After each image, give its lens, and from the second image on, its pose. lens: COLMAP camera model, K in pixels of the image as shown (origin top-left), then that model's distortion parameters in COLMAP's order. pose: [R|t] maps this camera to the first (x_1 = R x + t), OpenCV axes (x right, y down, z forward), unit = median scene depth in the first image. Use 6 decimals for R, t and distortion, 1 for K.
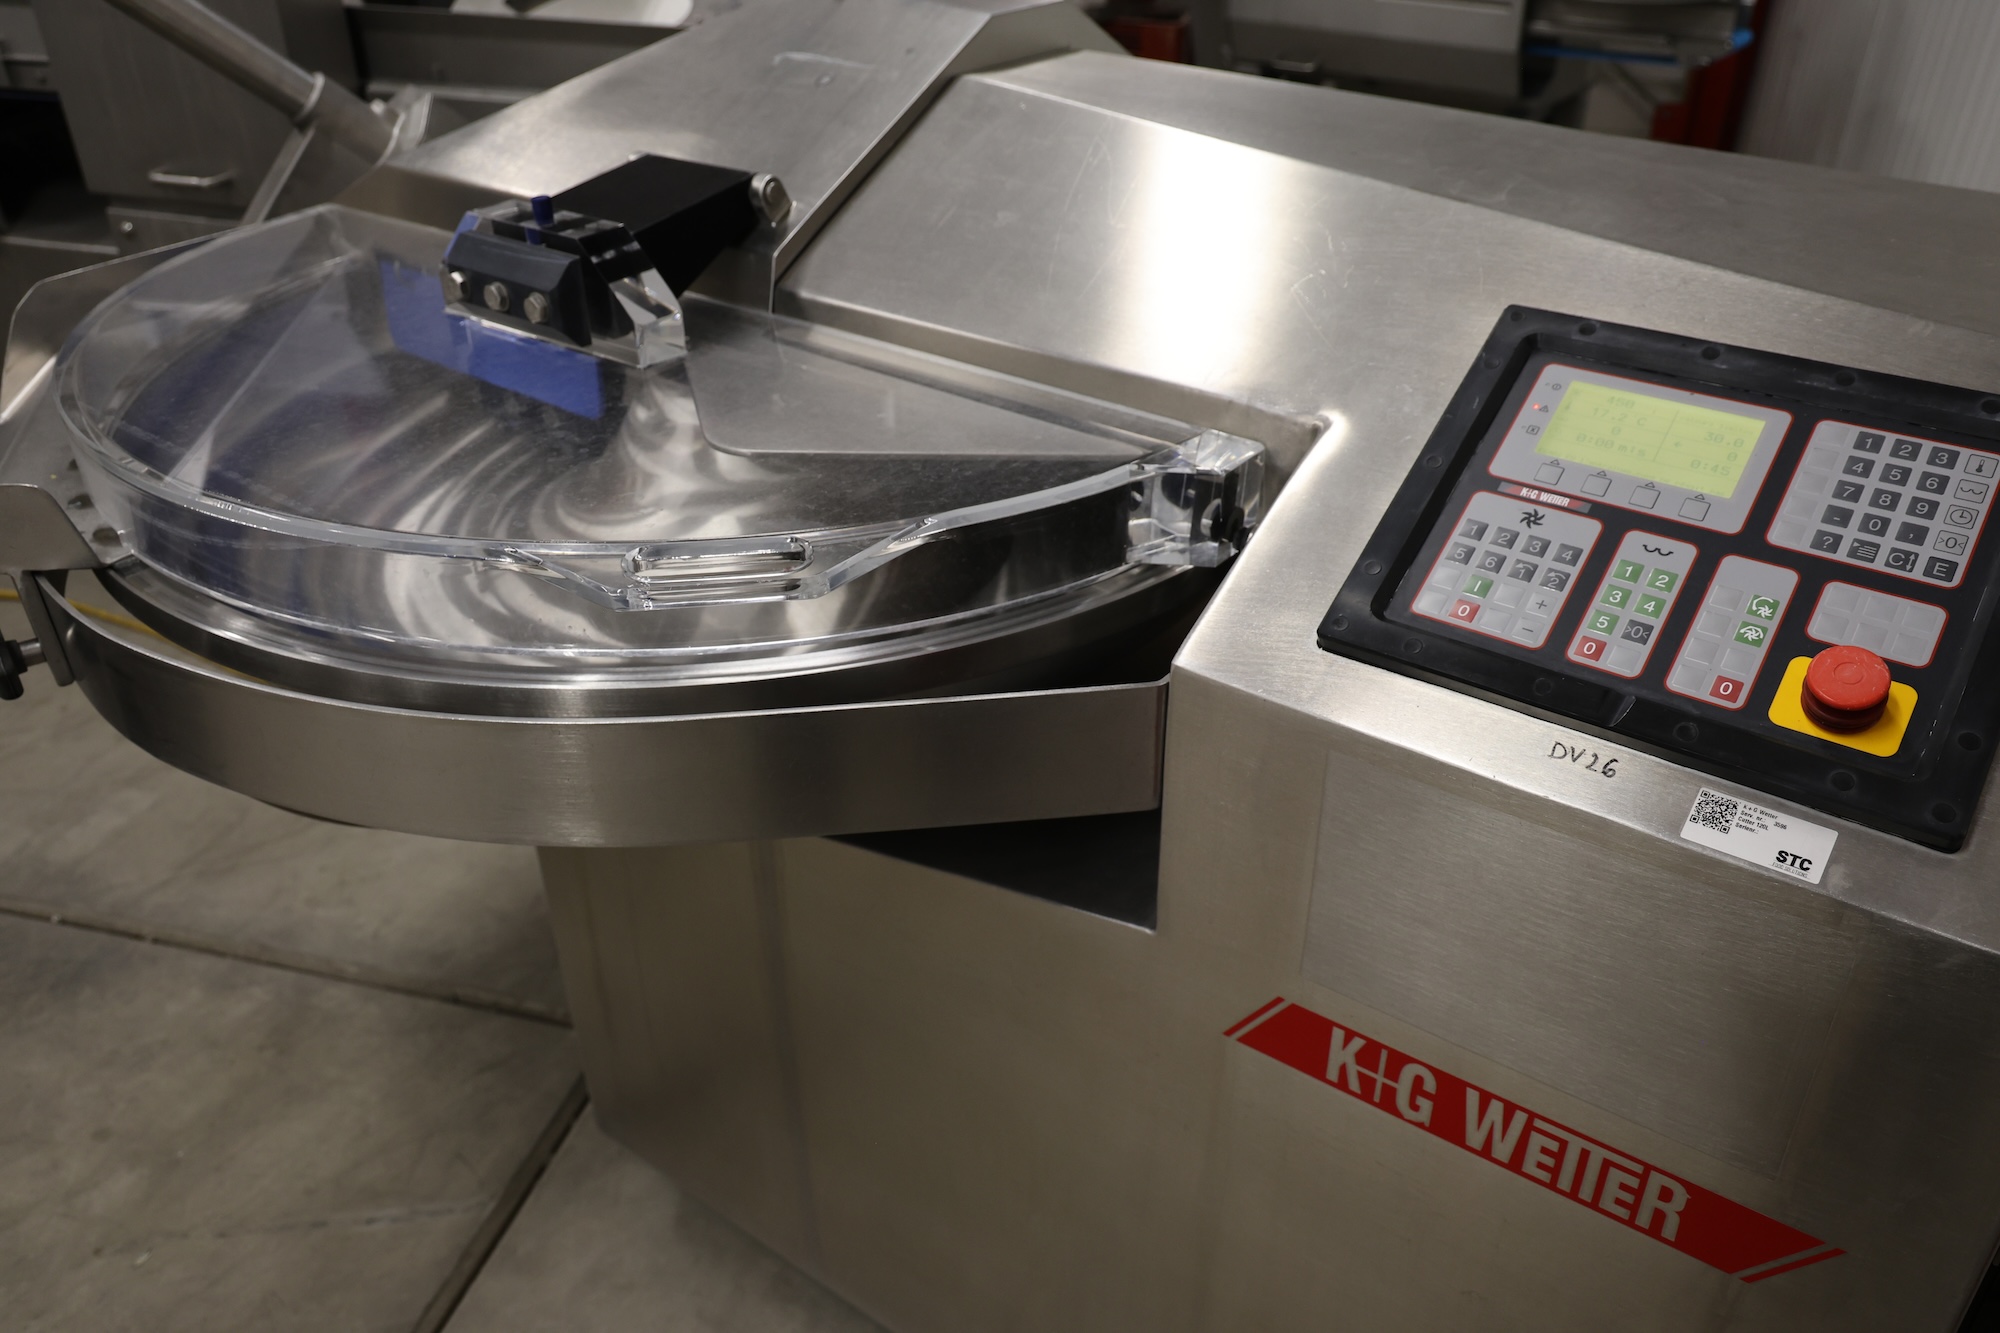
lens RADIAL K [[1533.7, 0, 1031.3], [0, 1533.7, 685.1], [0, 0, 1]] dist [-0.050119, 0.051438]
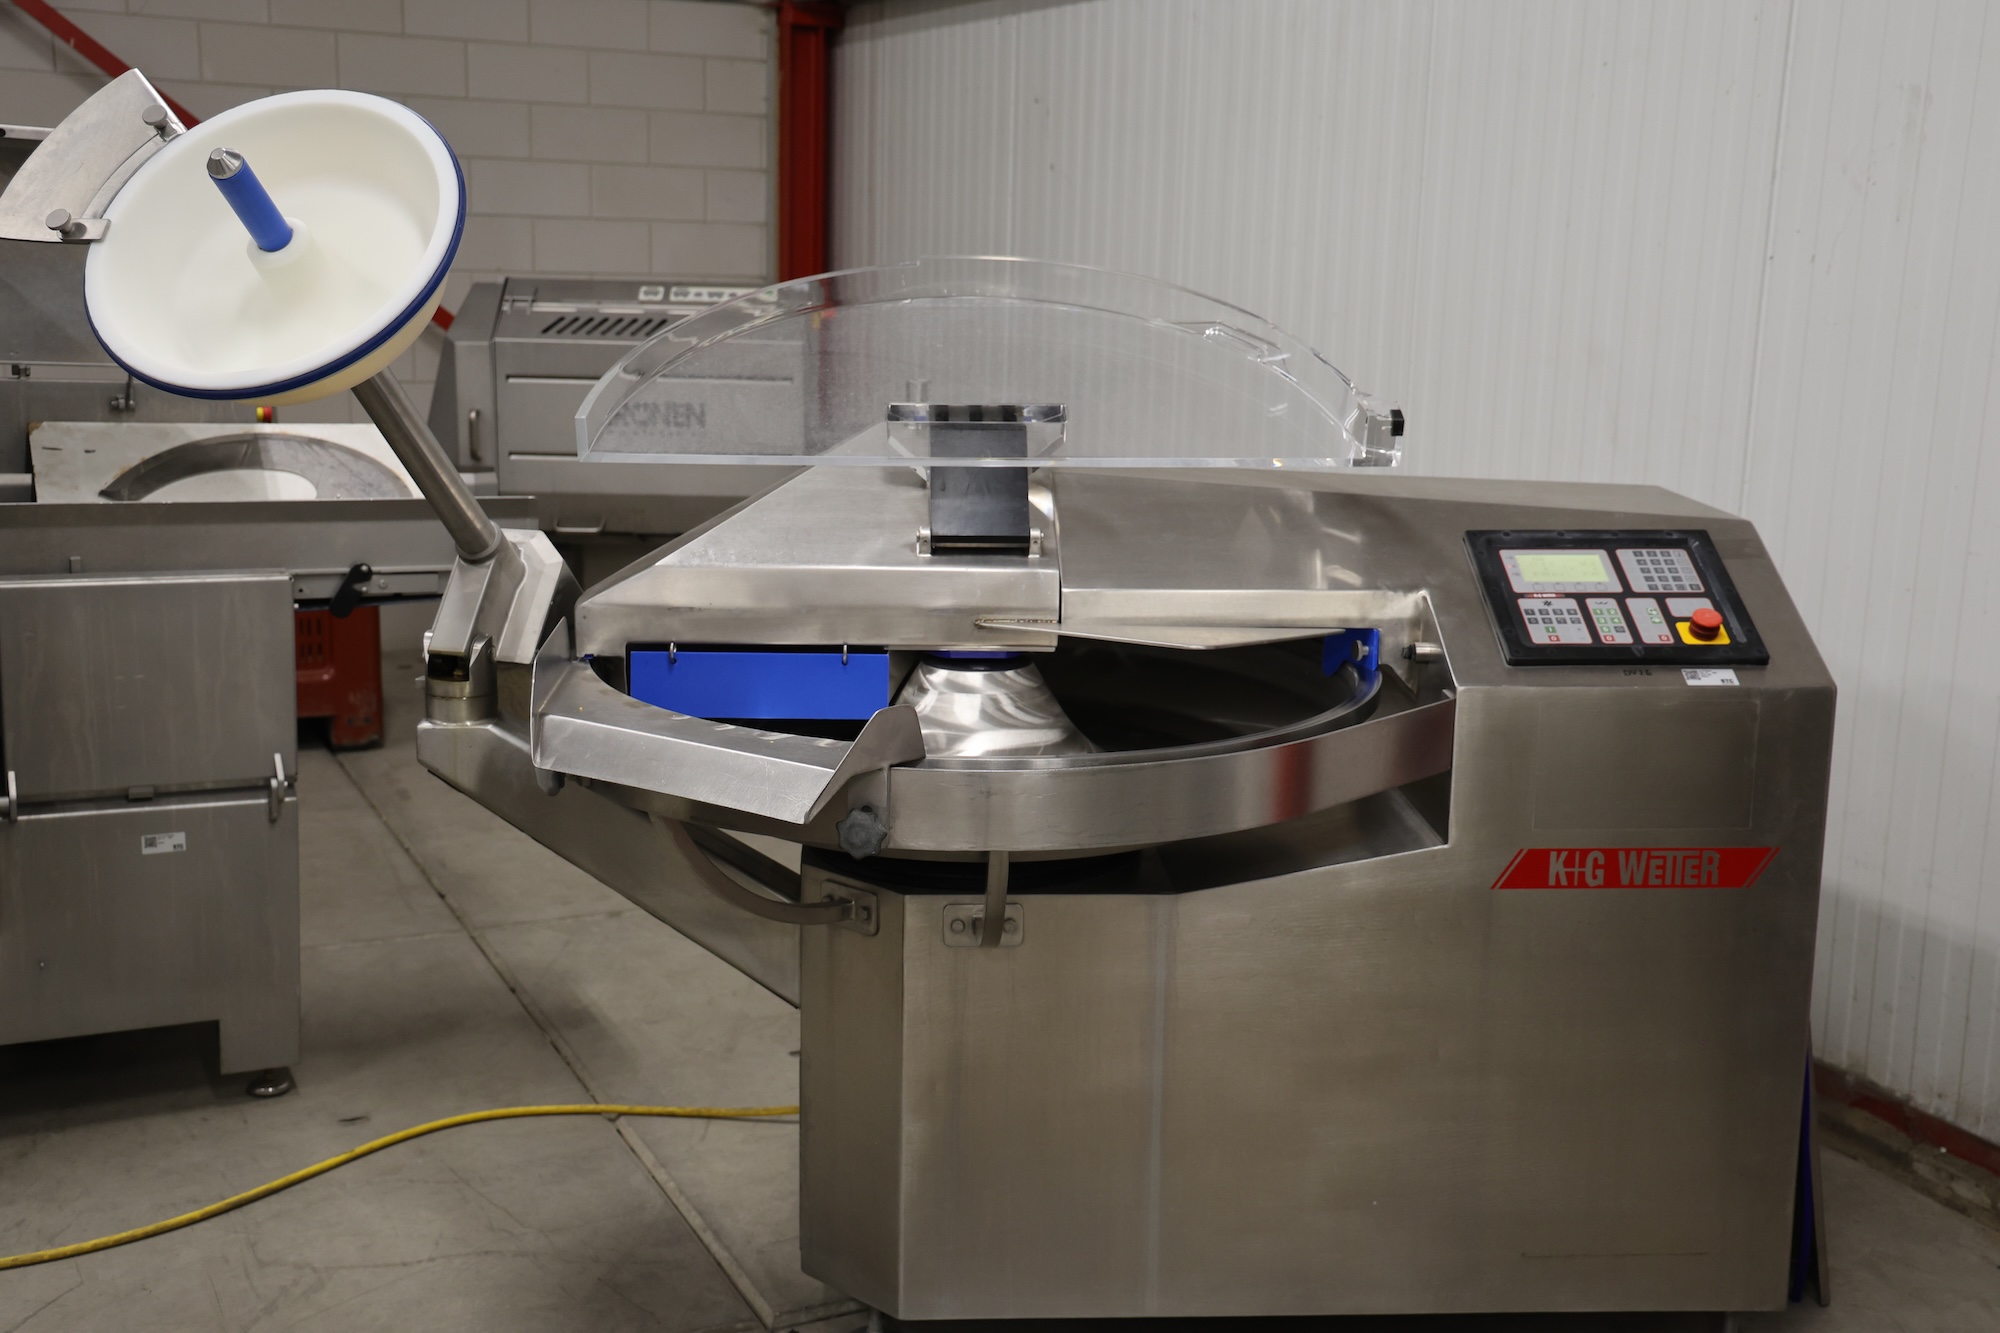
lens RADIAL K [[2234.0, 0, 1024.0], [0, 2234.0, 666.9], [0, 0, 1]] dist [0.085735, 0.000000]
pose [[0.770108, -0.113892, 0.627665, -2.329380], [0.322193, 0.918654, -0.228619, 0.480318], [-0.550569, 0.378291, 0.744158, -1.003367]]
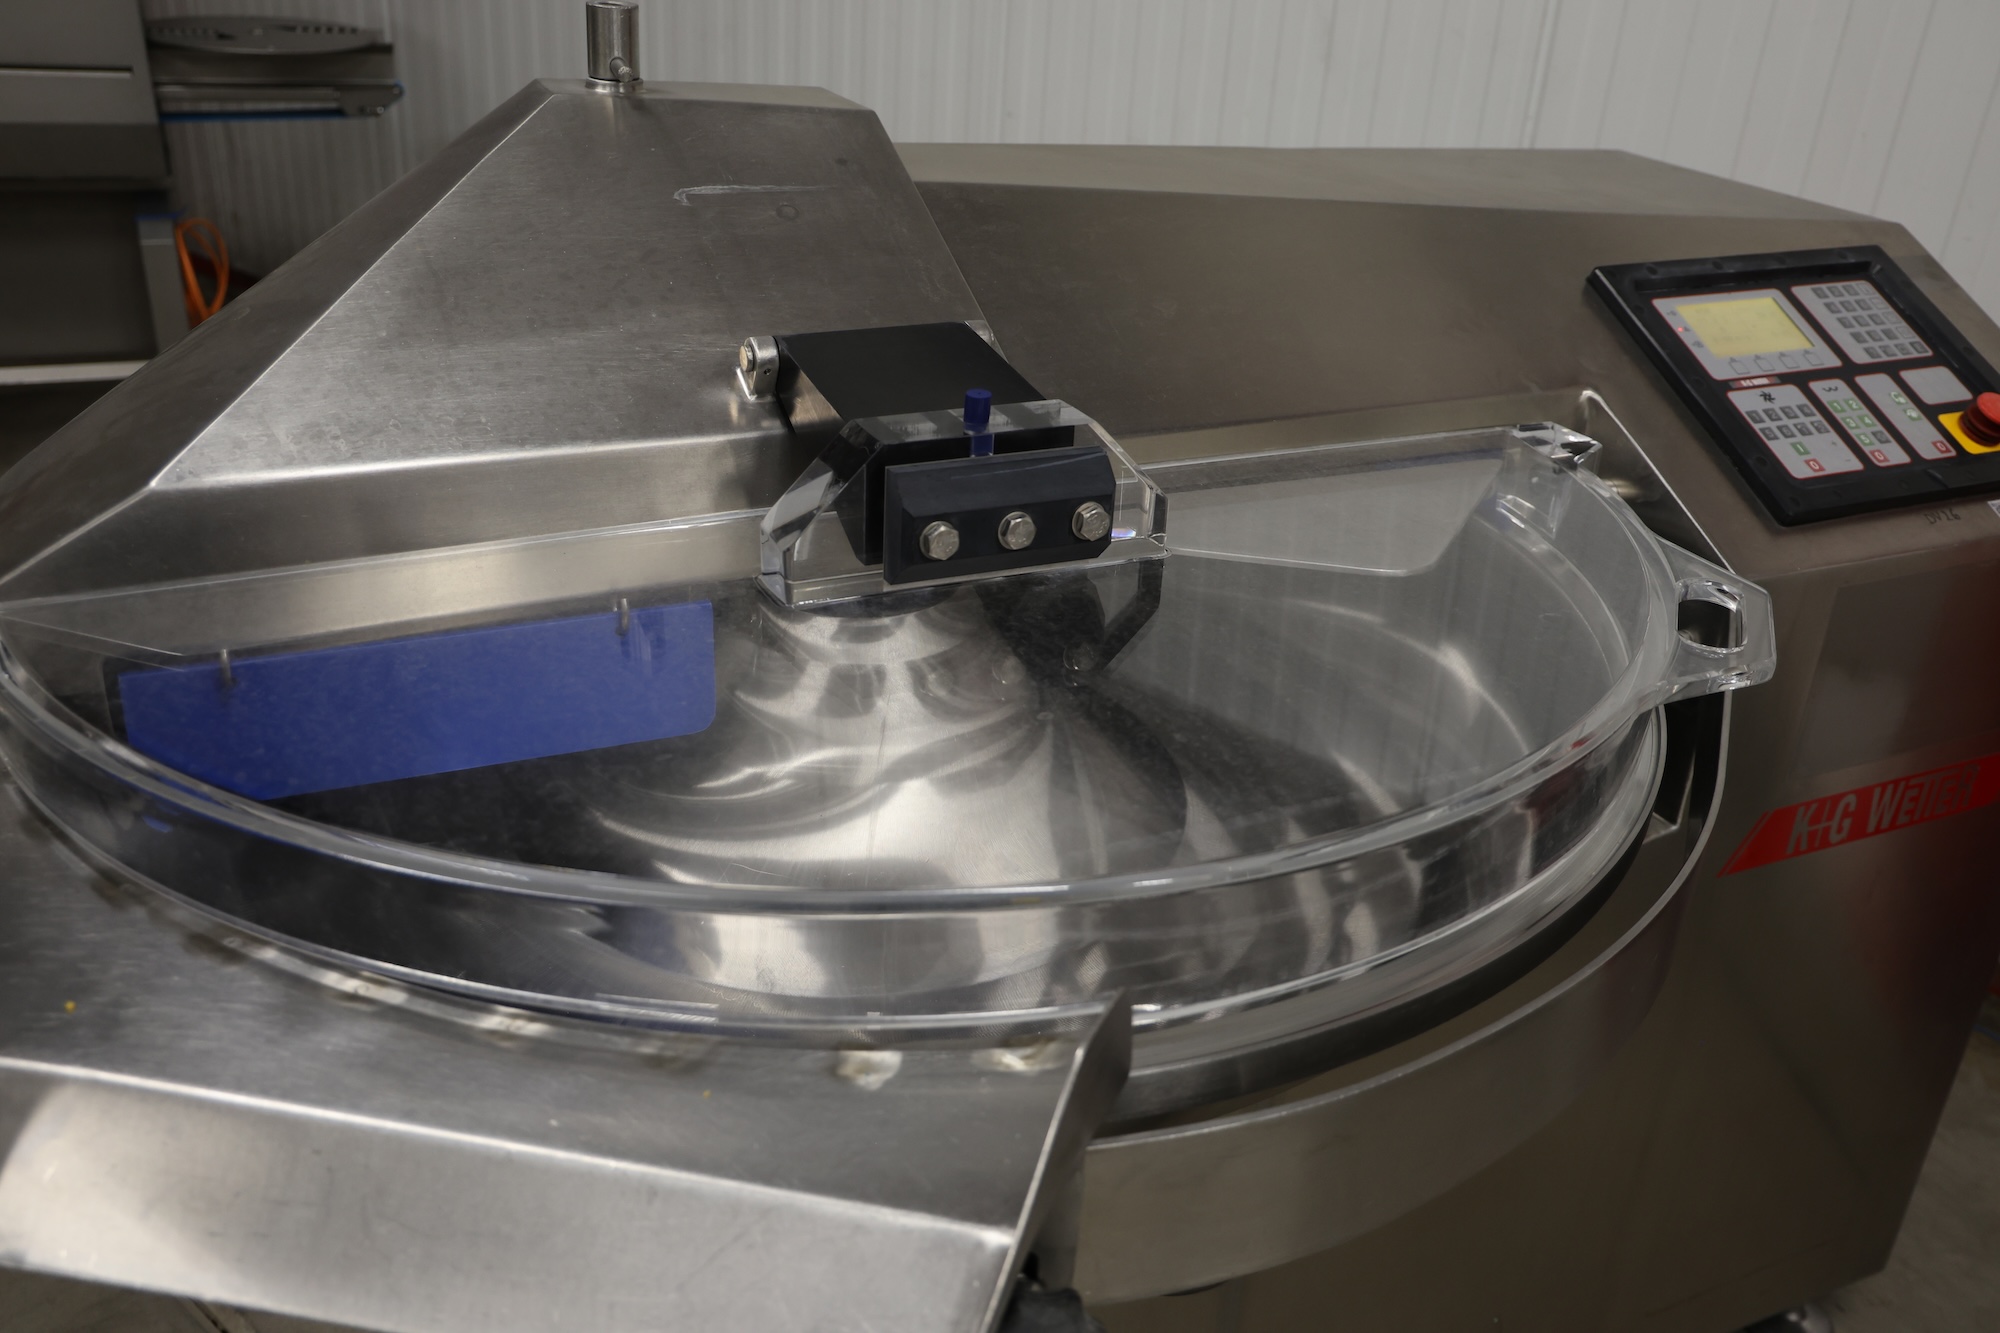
lens RADIAL K [[1766.2, 0, 1024.8], [0, 1766.2, 712.0], [0, 0, 1]] dist [0.001360, 0.028251]
pose [[0.468200, -0.376461, 0.799416, -1.347298], [0.421635, 0.890247, 0.172293, -0.405630], [-0.776539, 0.256394, 0.575543, 0.653793]]
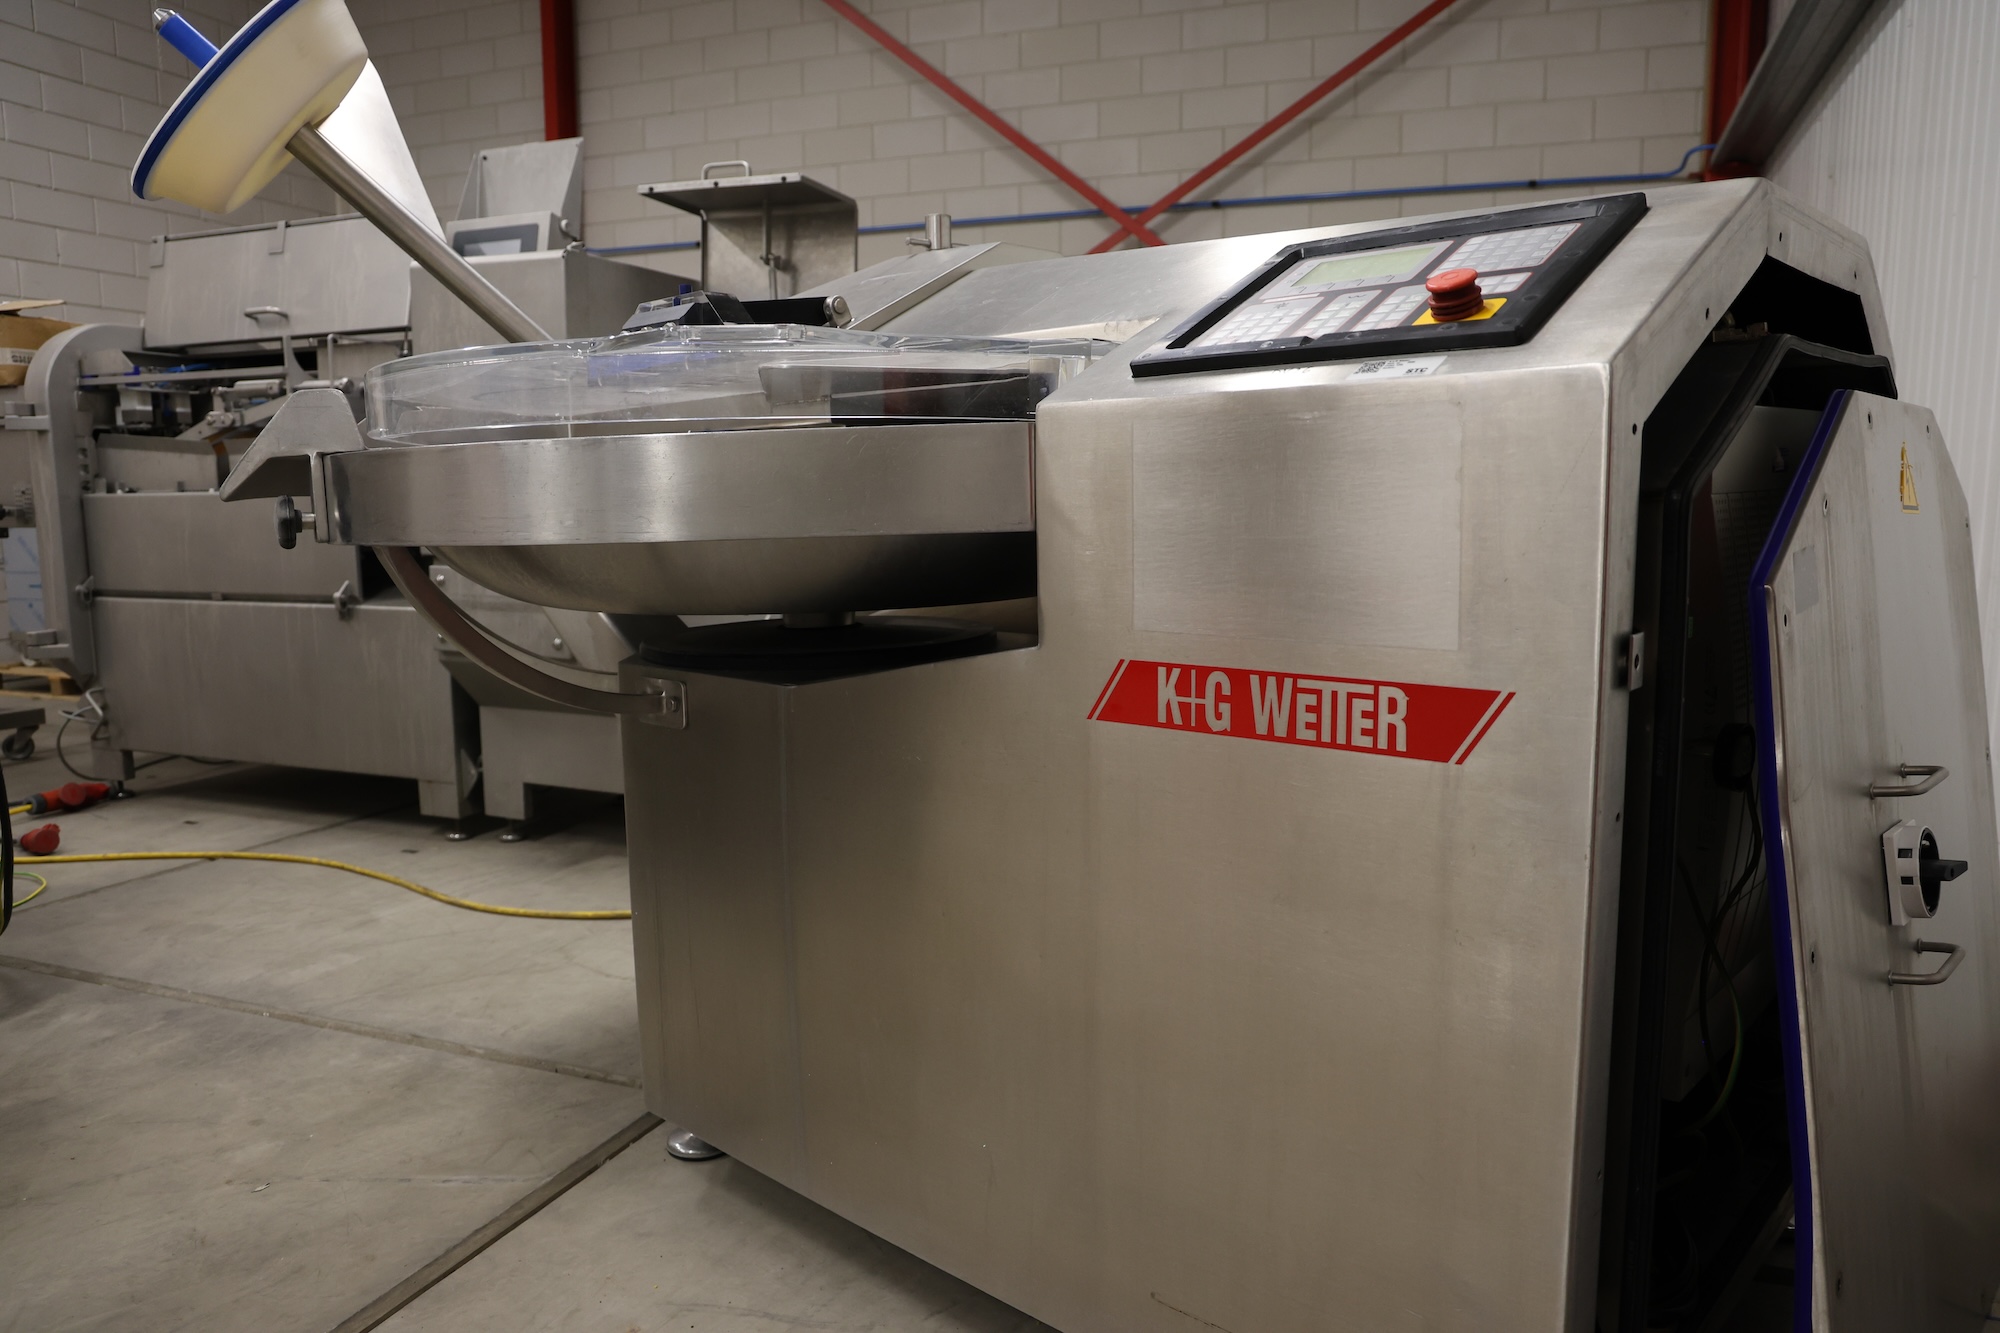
lens RADIAL K [[1366.3, 0, 1027.1], [0, 1366.3, 710.4], [0, 0, 1]] dist [-0.083881, 0.037066]
pose [[0.993161, 0.006181, -0.116589, 0.233321], [-0.051521, 0.919309, -0.390150, 0.749331], [0.104770, 0.393488, 0.913340, -0.058063]]
